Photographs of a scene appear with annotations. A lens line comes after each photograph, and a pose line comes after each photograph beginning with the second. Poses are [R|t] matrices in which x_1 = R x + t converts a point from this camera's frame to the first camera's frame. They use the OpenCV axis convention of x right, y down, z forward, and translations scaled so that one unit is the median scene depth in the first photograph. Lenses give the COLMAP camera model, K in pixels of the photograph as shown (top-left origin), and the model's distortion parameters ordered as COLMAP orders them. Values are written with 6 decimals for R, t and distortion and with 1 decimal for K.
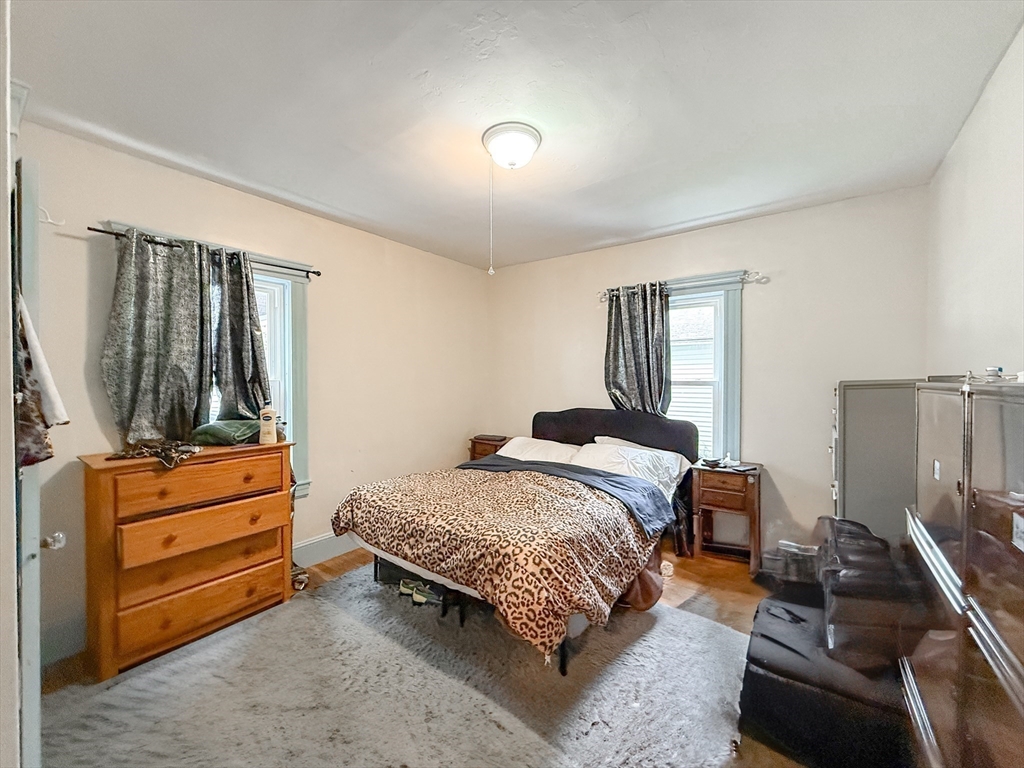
lens RADIAL K [[418.0, 0, 498.8], [0, 418.0, 364.7], [0, 0, 1]] dist [0.000984, -0.000130]
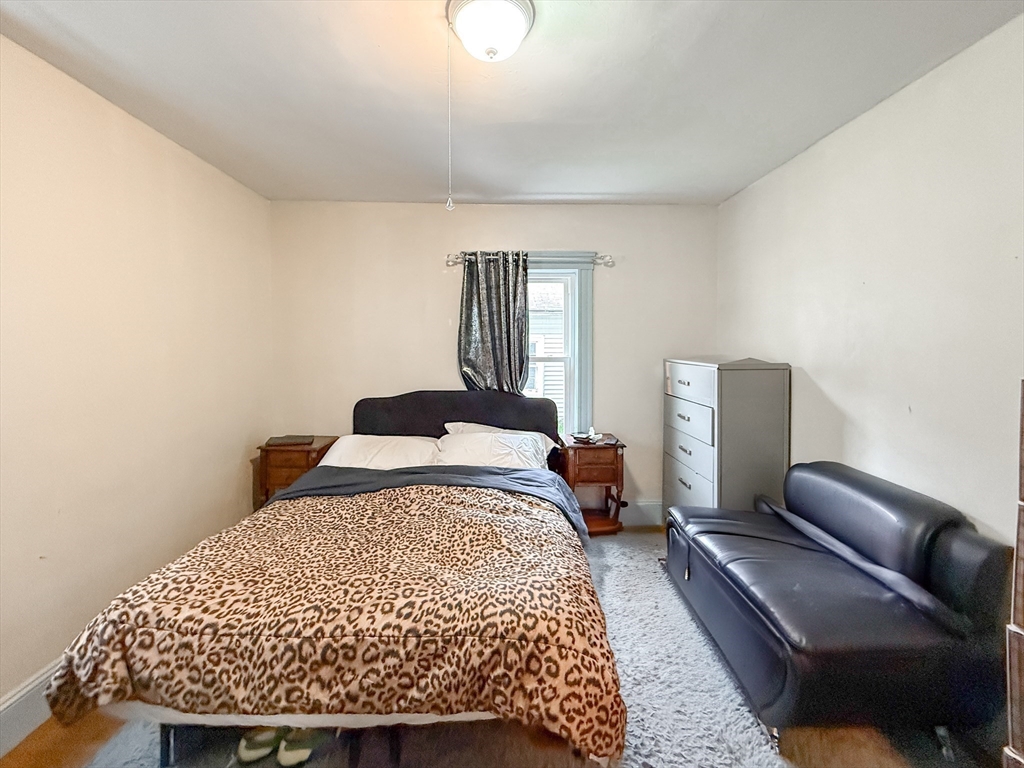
lens RADIAL K [[425.6, 0, 505.2], [0, 425.6, 340.3], [0, 0, 1]] dist [0.000909, 0.000175]
pose [[0.777221, 0.001326, 0.629226, -0.363880], [-0.016266, 0.999706, 0.017985, -0.025090], [-0.629017, -0.024213, 0.777014, 0.416613]]
